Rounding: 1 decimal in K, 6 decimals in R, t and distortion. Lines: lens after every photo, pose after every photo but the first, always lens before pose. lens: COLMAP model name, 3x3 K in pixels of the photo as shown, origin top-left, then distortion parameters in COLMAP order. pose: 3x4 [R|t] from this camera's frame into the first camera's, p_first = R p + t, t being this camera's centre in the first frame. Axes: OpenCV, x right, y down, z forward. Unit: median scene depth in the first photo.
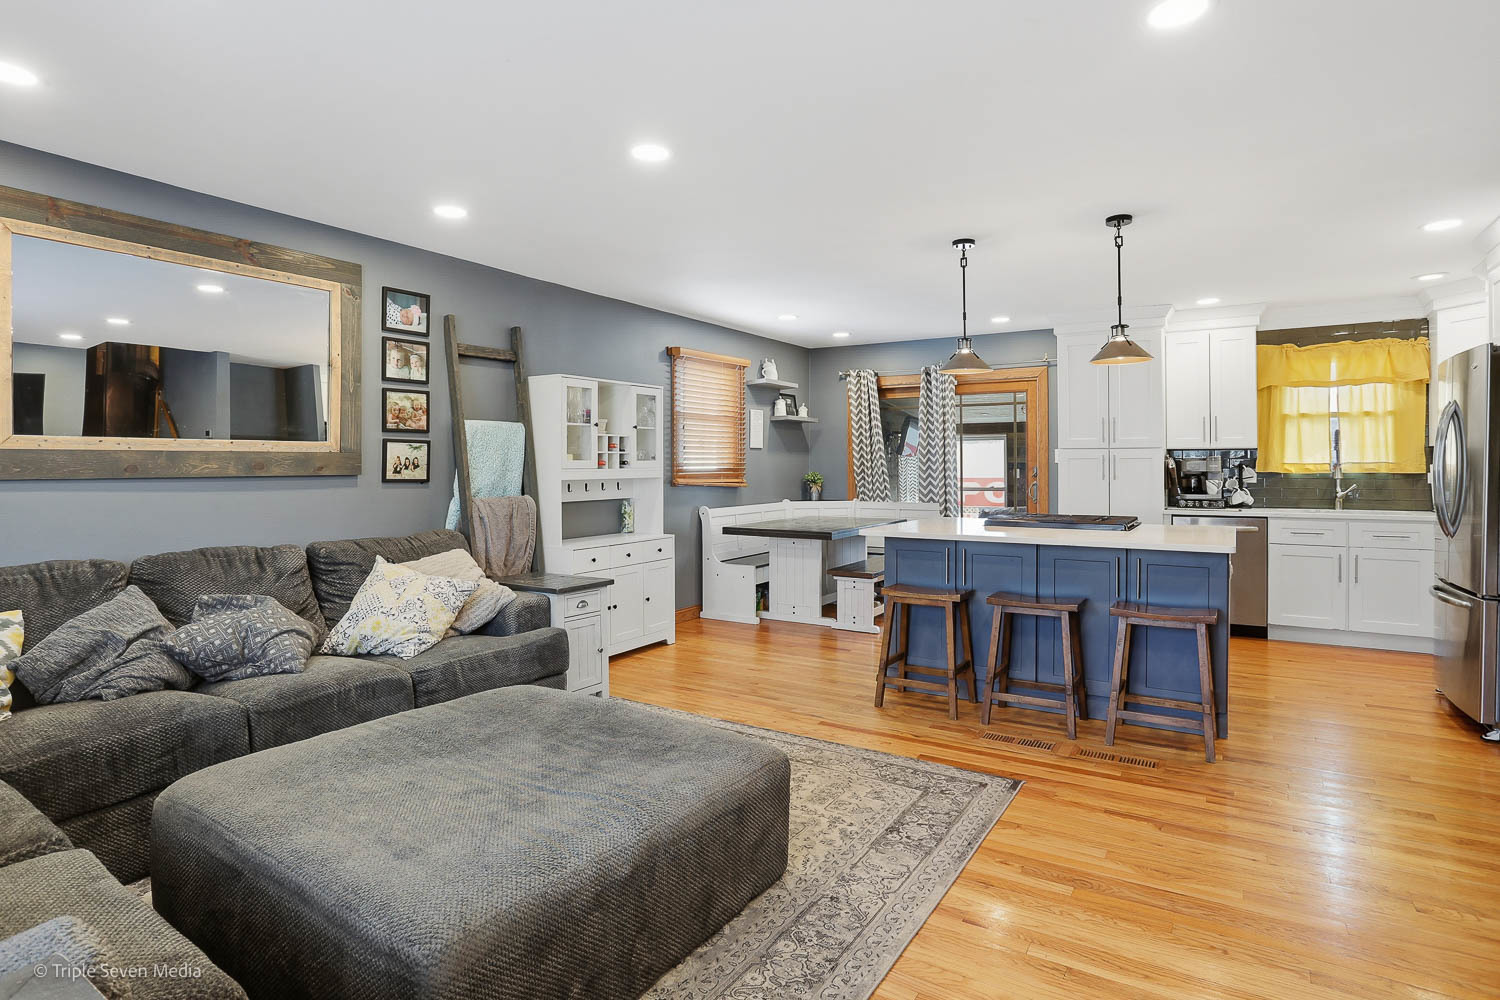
lens RADIAL K [[782.8, 0, 738.7], [0, 782.8, 468.2], [0, 0, 1]] dist [-0.035560, 0.002527]
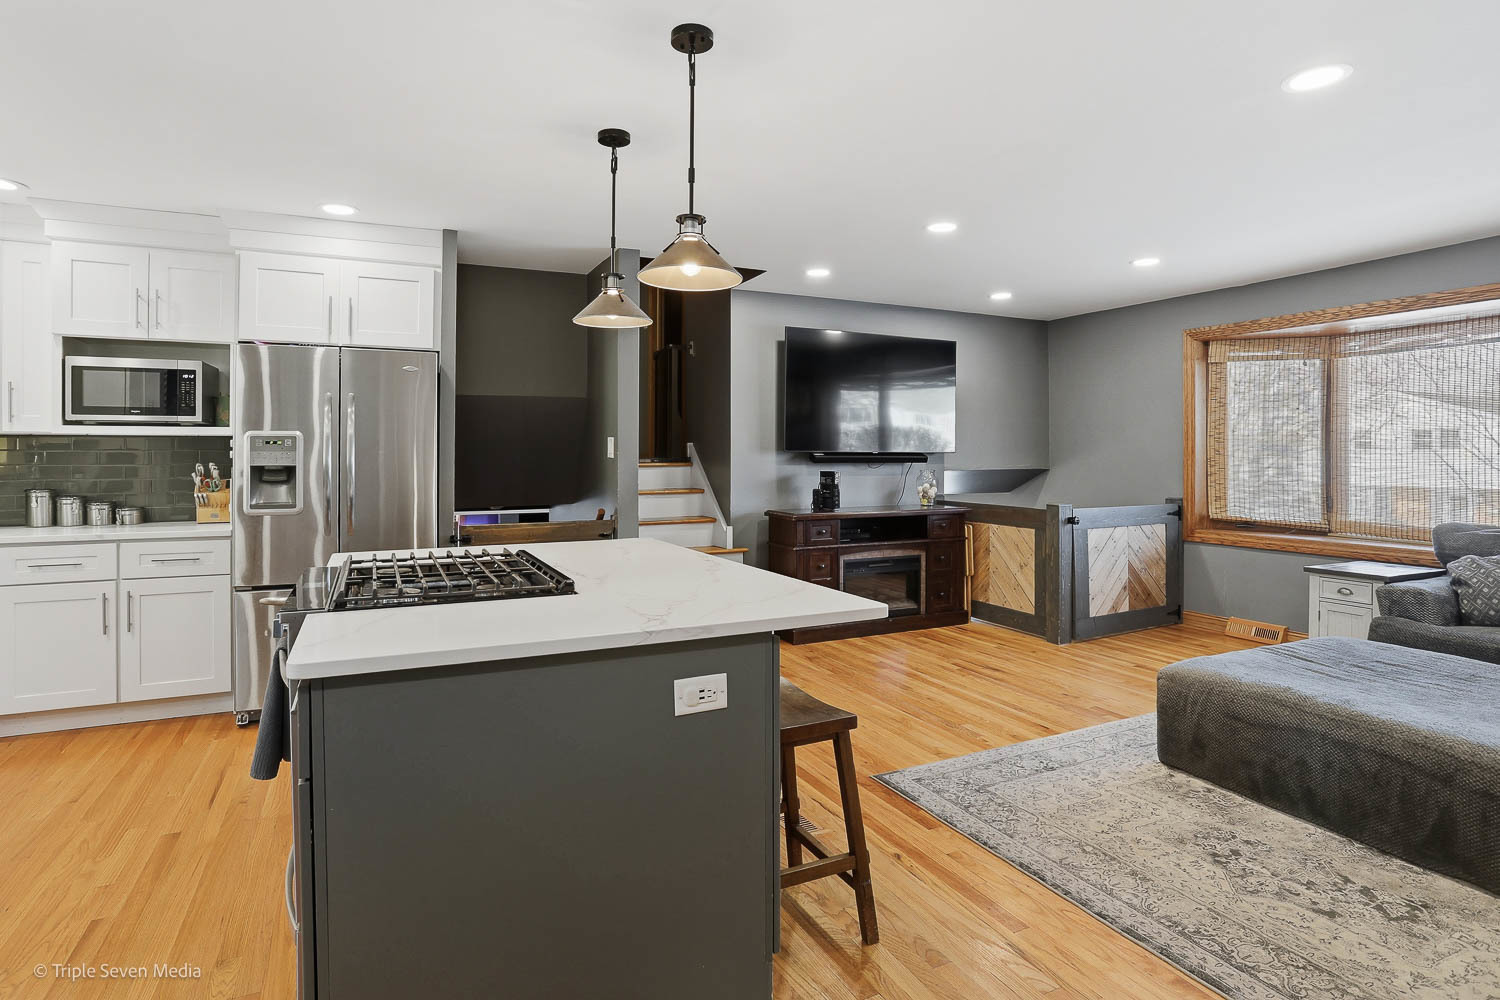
lens RADIAL K [[789.1, 0, 754.6], [0, 789.1, 456.5], [0, 0, 1]] dist [-0.042832, 0.001091]
pose [[-0.862561, 0.001516, 0.505951, -0.011906], [0.004335, 0.999981, 0.004394, -0.011336], [-0.505934, 0.005984, -0.862551, 1.975948]]
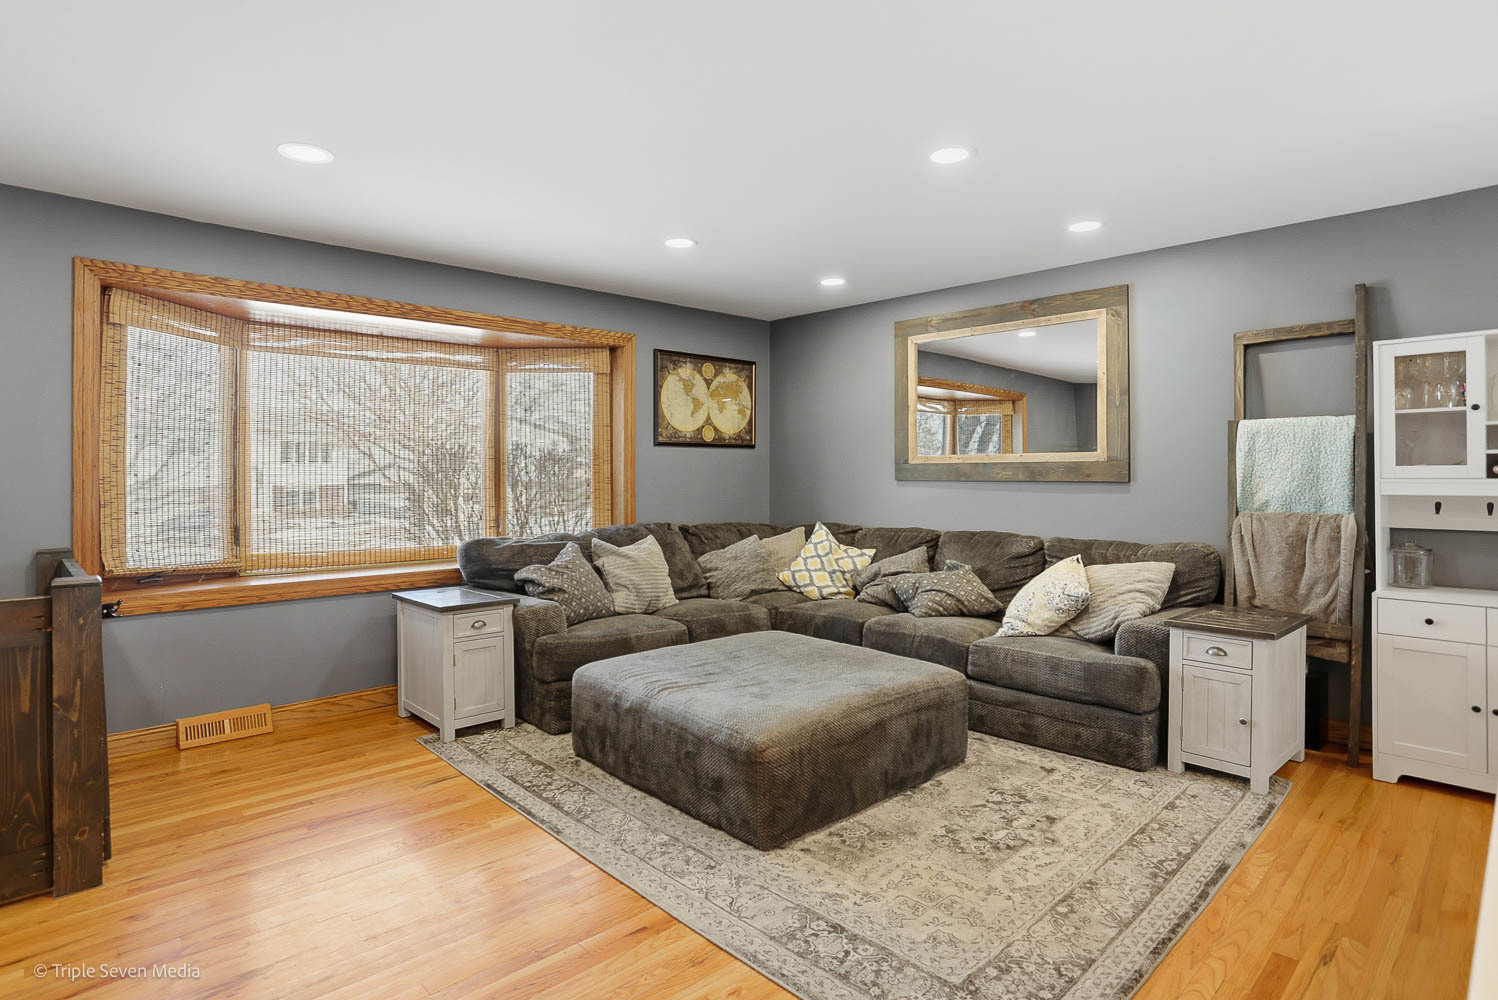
lens RADIAL K [[781.8, 0, 737.7], [0, 781.8, 468.3], [0, 0, 1]] dist [-0.035560, 0.002527]
pose [[-0.229325, -0.002630, -0.973346, 0.884190], [-0.002546, 0.999995, -0.002102, -0.008129], [0.973347, 0.001996, -0.229331, 0.955223]]
